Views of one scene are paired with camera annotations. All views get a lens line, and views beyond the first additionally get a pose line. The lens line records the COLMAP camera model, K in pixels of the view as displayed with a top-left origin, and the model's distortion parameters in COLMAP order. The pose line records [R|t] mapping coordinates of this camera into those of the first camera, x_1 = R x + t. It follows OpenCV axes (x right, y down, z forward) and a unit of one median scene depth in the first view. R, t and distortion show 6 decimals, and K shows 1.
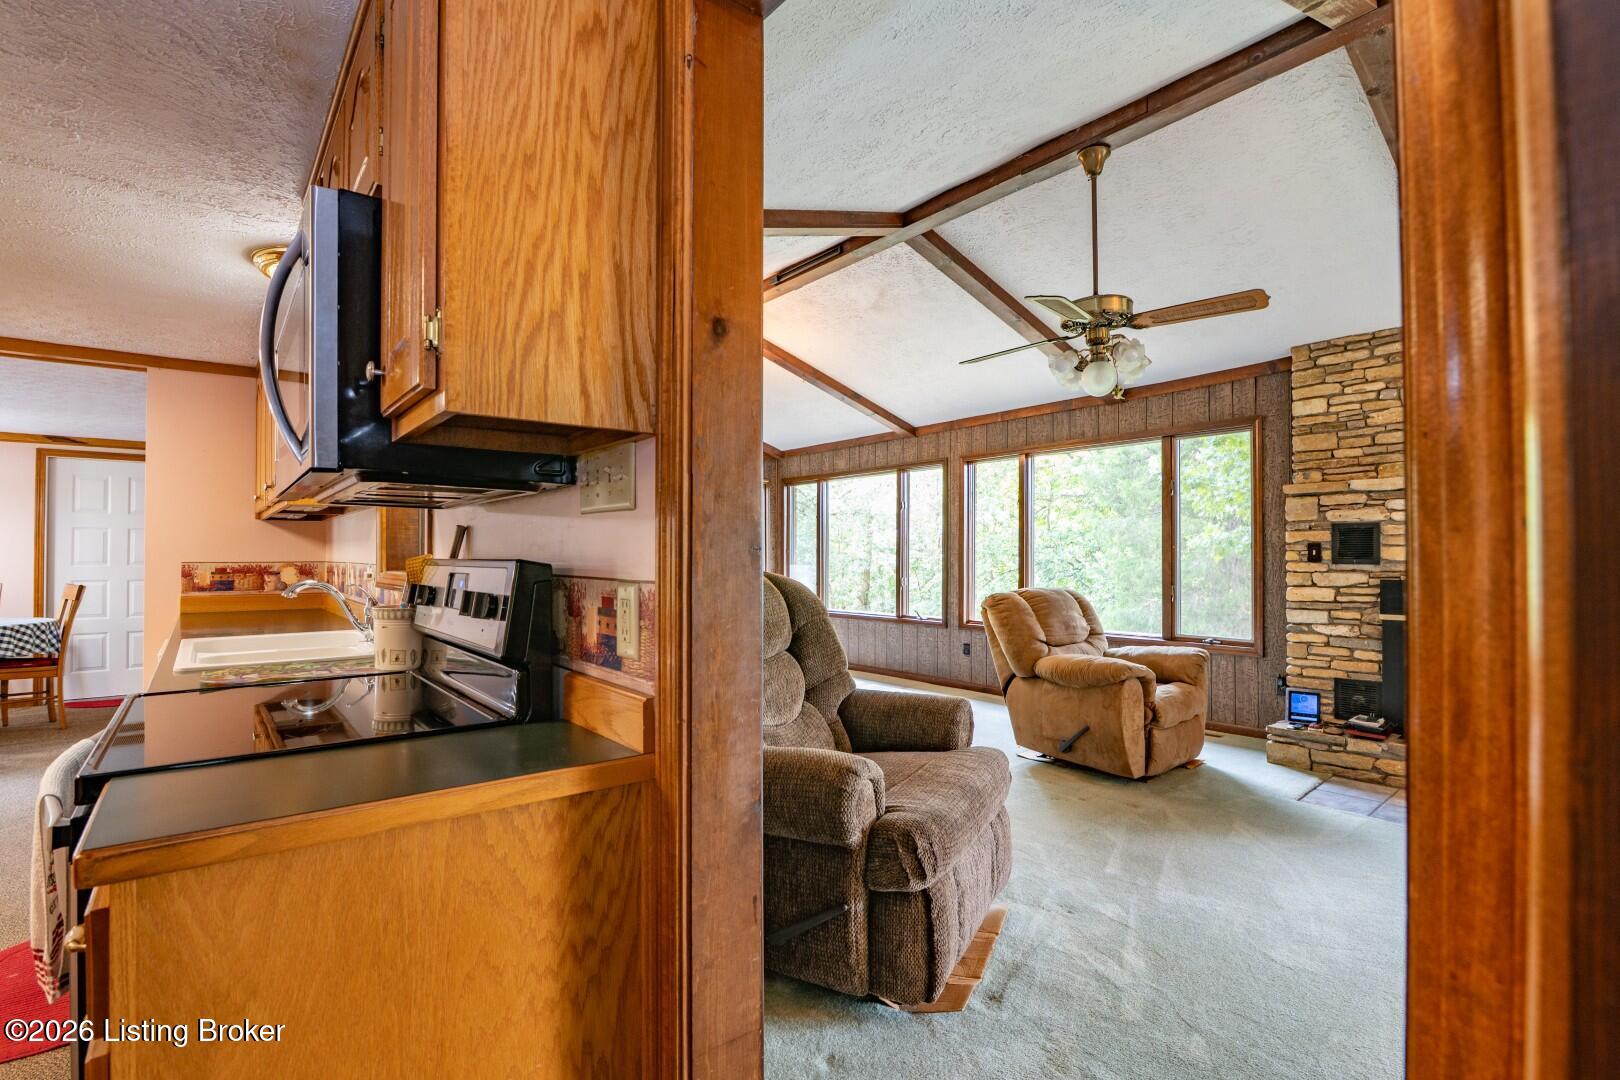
lens RADIAL K [[739.5, 0, 810.0], [0, 739.5, 540.0], [0, 0, 1]] dist [-0.023116, 0.000664]
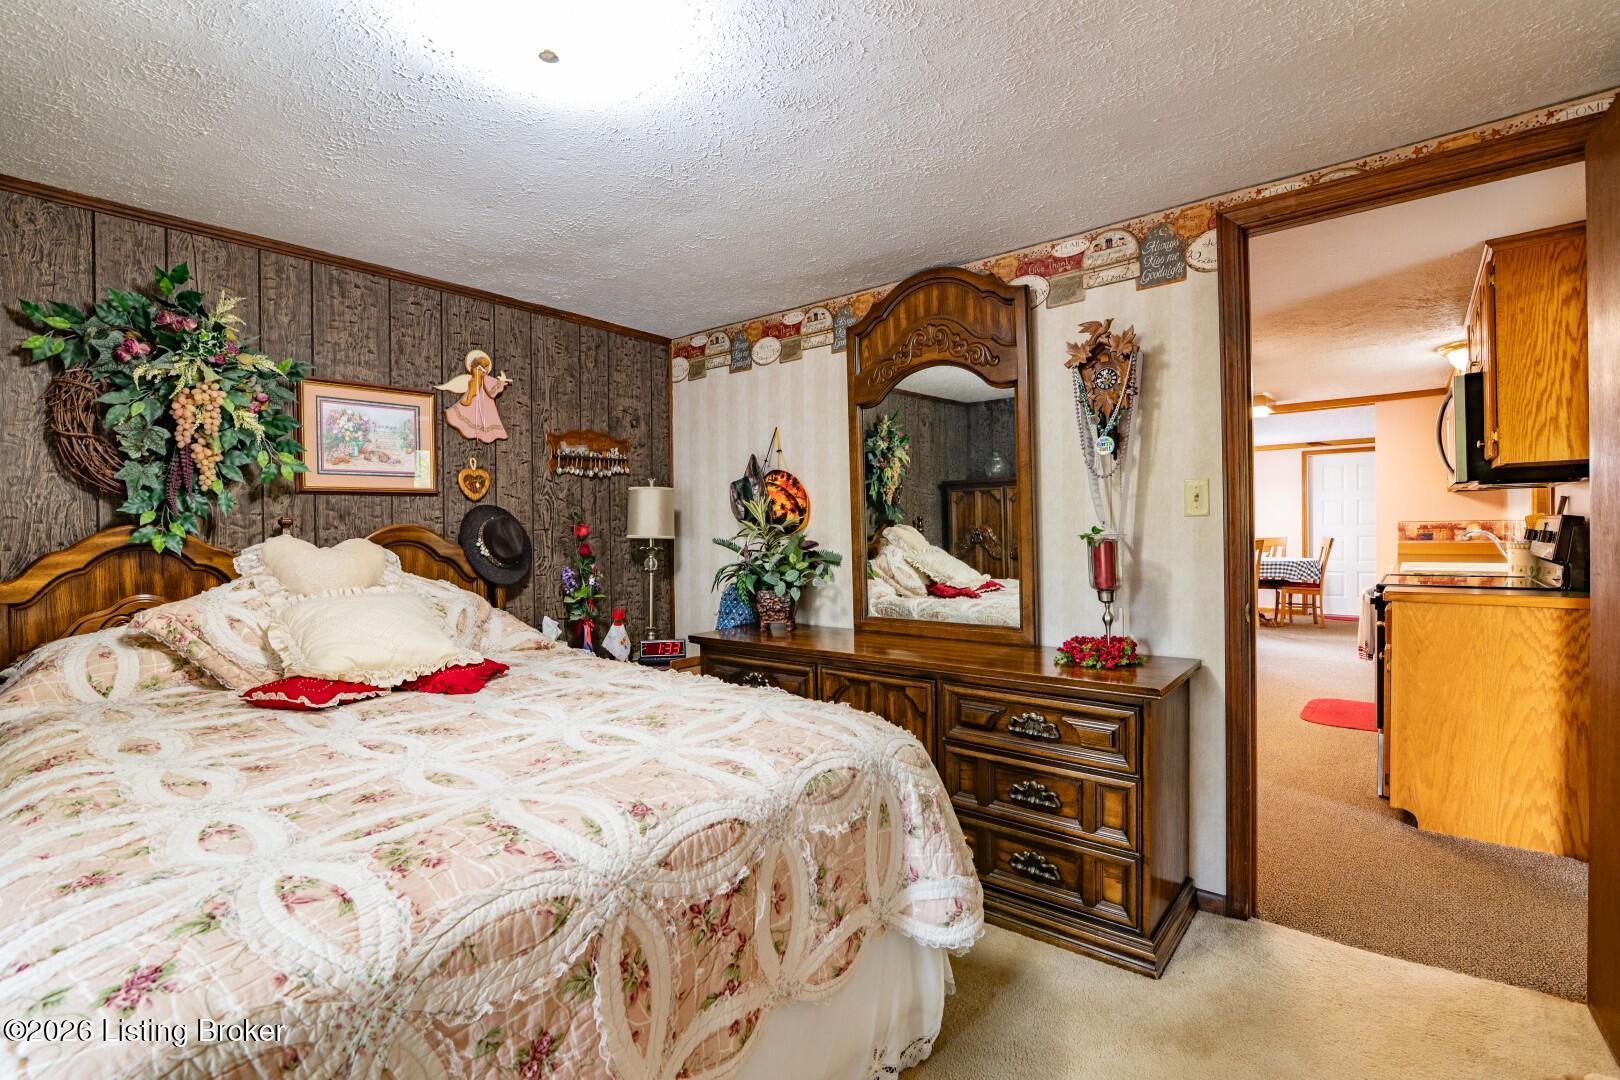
lens RADIAL K [[735.3, 0, 810.0], [0, 735.3, 540.0], [0, 0, 1]] dist [-0.017803, 0.001559]
pose [[0.187431, 0.015972, -0.982148, 1.558423], [0.033224, 0.999193, 0.022590, -0.026607], [0.981716, -0.036865, 0.186749, -1.915914]]
